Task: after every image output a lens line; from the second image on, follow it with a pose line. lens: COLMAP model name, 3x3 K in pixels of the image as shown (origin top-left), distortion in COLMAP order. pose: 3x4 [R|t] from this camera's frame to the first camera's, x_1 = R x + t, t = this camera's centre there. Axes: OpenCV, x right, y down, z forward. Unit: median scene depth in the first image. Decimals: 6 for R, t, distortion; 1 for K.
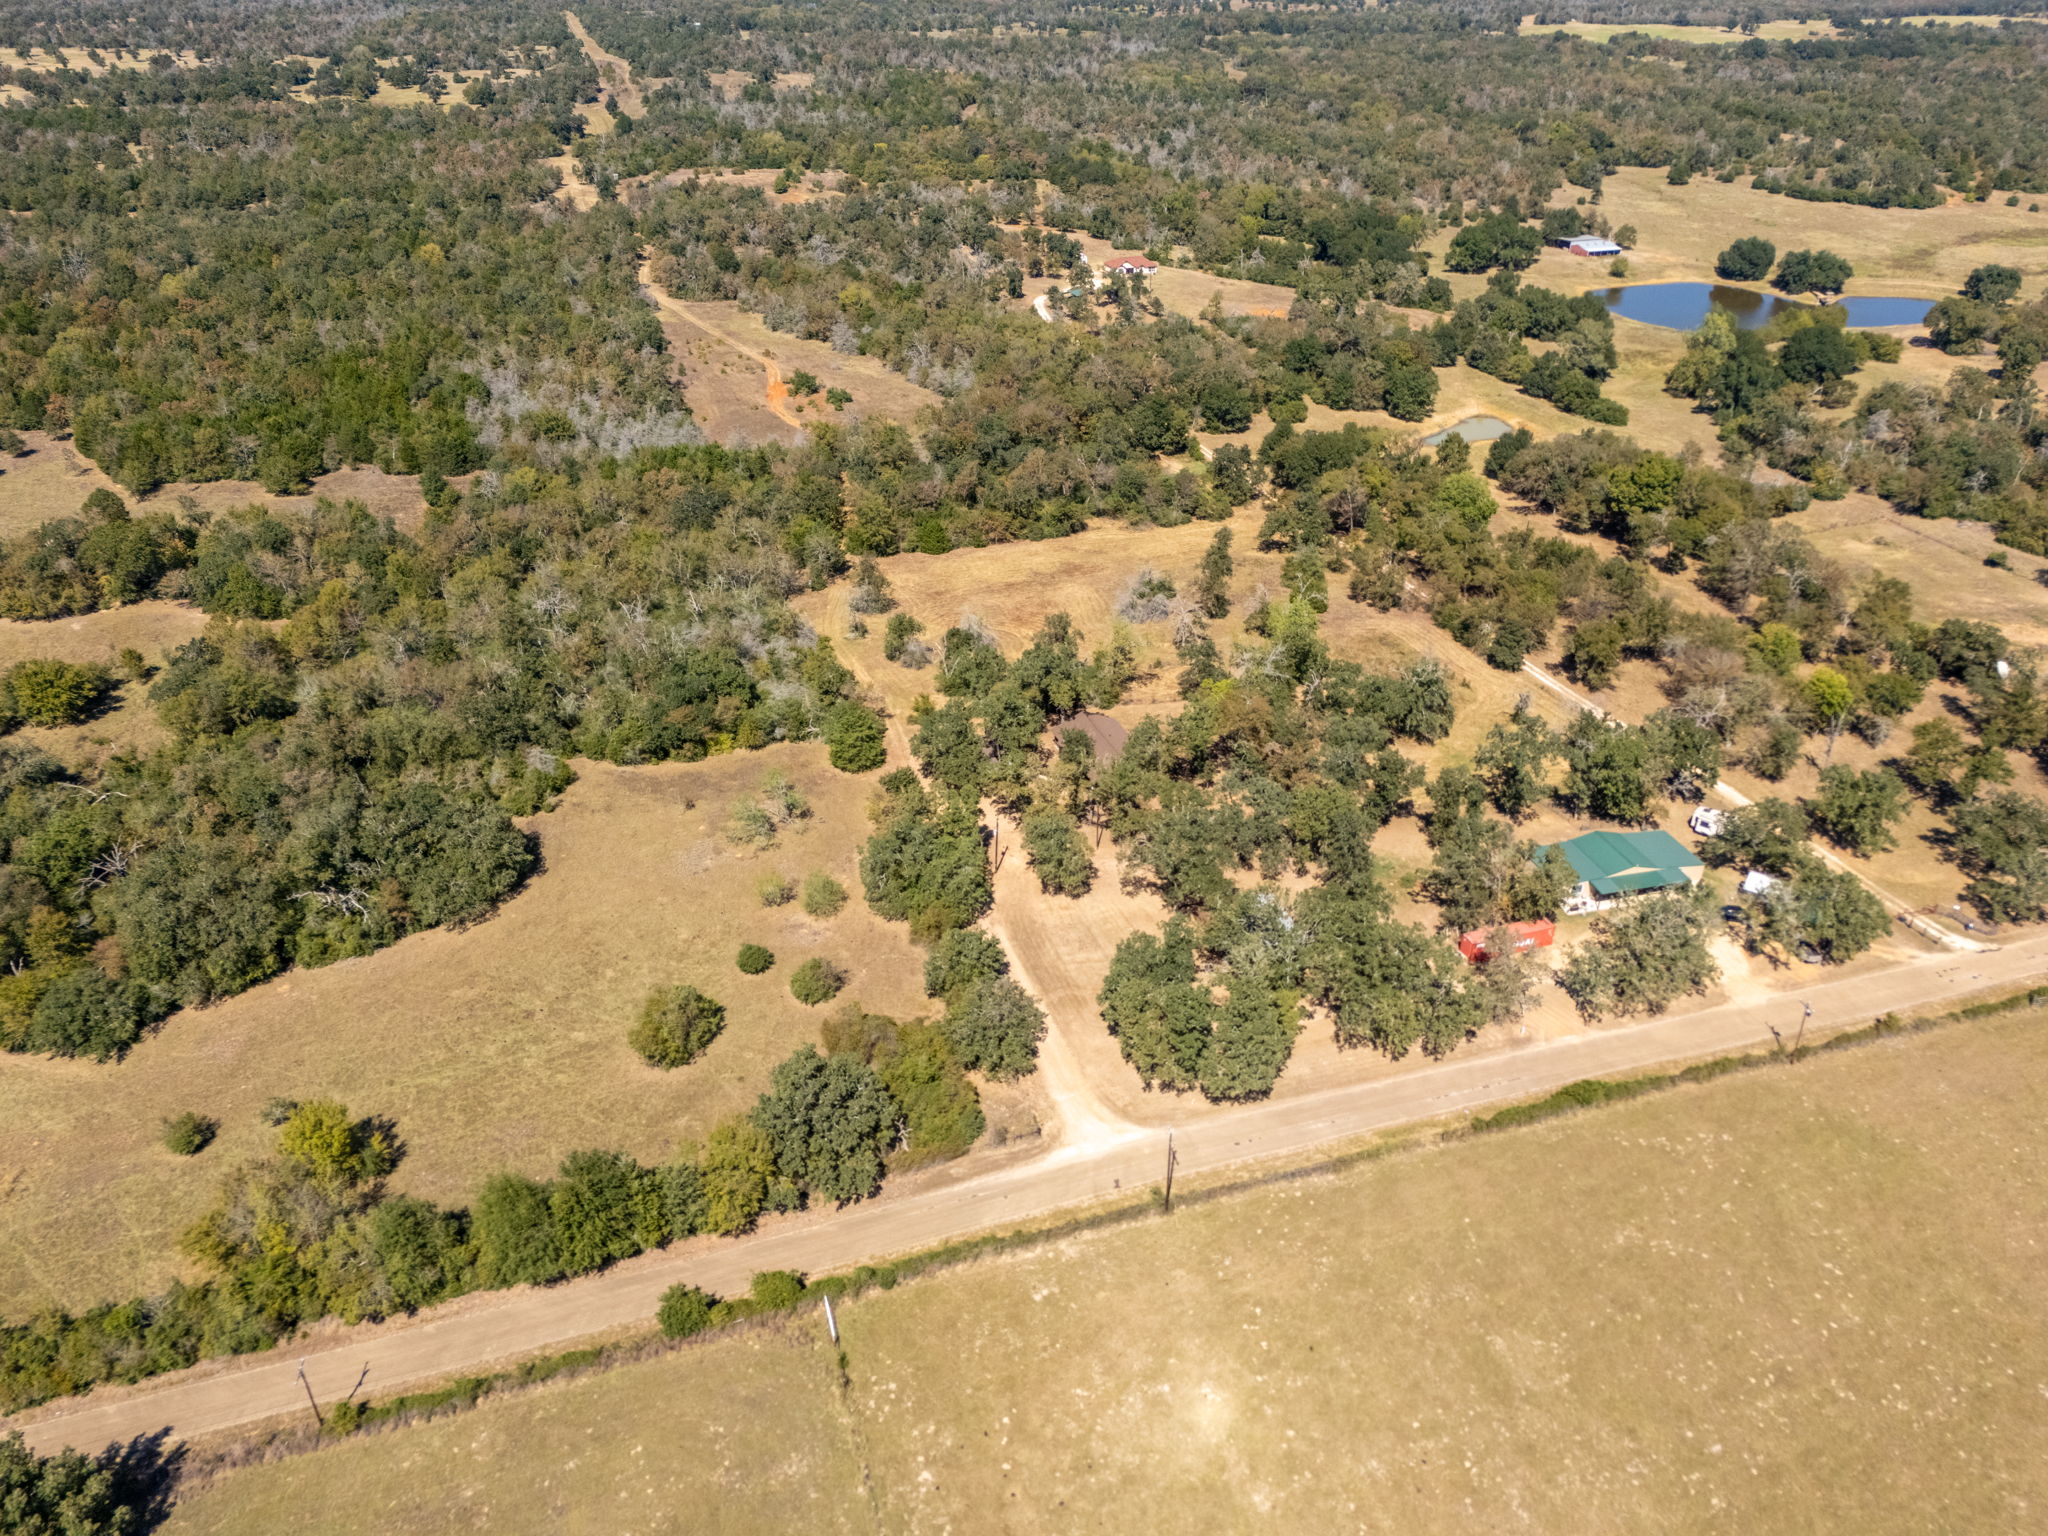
lens RADIAL K [[1568.0, 0, 1024.0], [0, 1568.0, 768.0], [0, 0, 1]] dist [0.060711, -0.048962]
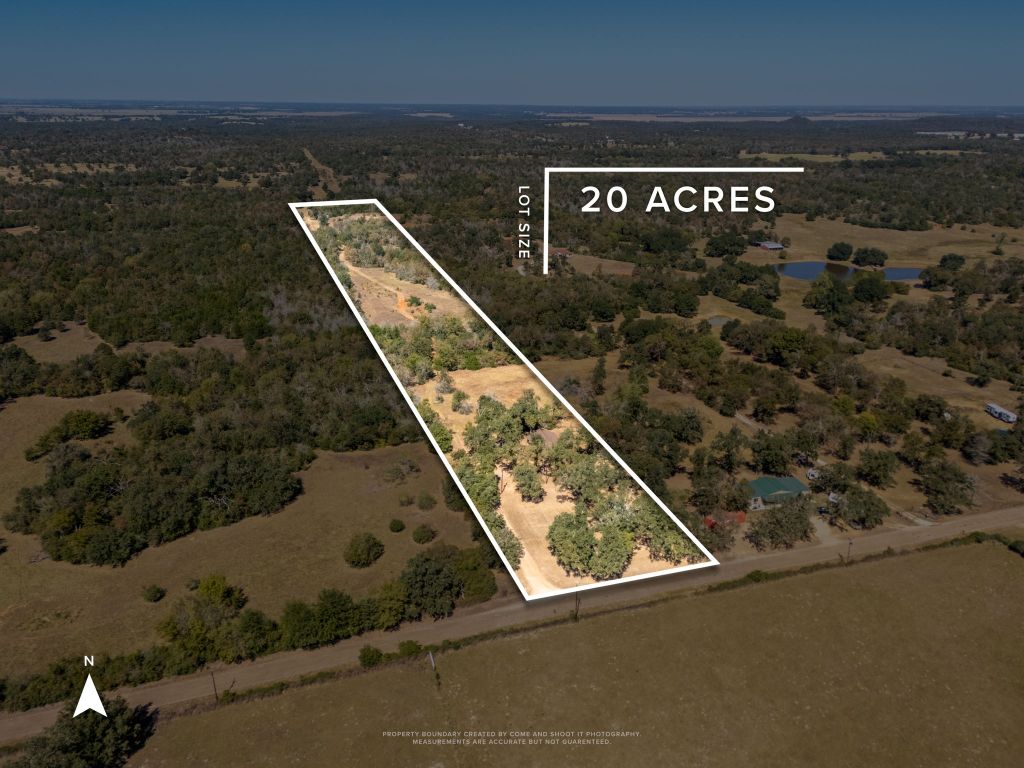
lens RADIAL K [[784.0, 0, 512.0], [0, 784.0, 384.0], [0, 0, 1]] dist [0.060711, -0.048962]
pose [[1.000000, 0.000197, -0.000047, -0.002232], [-0.000202, 0.987867, -0.155305, 0.067625], [0.000016, 0.155305, 0.987867, -0.119153]]
